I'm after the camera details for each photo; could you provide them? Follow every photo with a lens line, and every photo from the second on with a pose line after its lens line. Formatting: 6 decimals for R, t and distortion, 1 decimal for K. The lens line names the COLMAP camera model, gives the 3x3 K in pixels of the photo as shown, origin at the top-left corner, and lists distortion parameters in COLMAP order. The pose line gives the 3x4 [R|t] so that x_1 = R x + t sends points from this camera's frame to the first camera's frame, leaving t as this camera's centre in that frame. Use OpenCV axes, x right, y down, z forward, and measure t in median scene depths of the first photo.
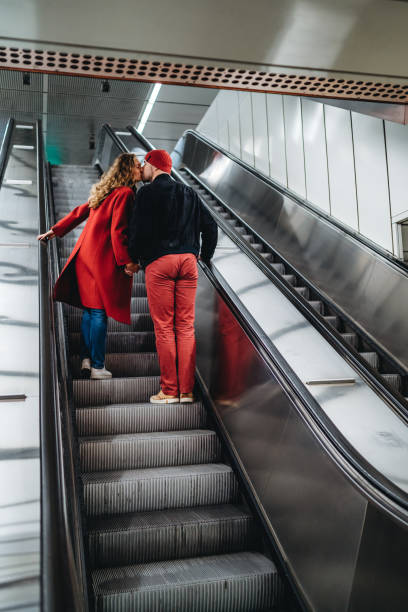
lens RADIAL K [[607.4, 0, 204.0], [0, 607.4, 306.0], [0, 0, 1]] dist [0.000290, 0.021598]
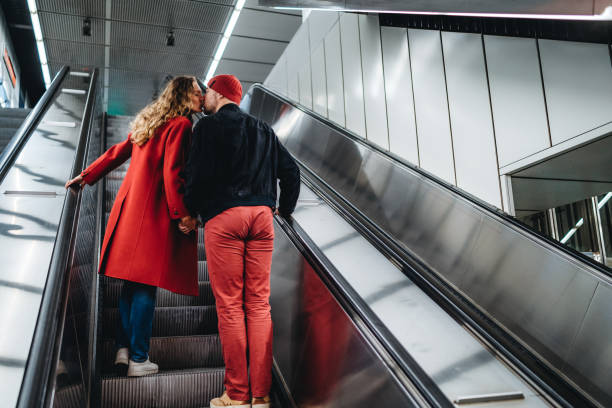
lens RADIAL K [[585.9, 0, 305.3], [0, 585.9, 238.8], [0, 0, 1]] dist [-0.016463, 0.001588]
pose [[0.997851, 0.005242, 0.065318, -0.020828], [-0.002384, 0.999039, -0.043769, -0.013321], [-0.065485, 0.043519, 0.996904, 0.272949]]
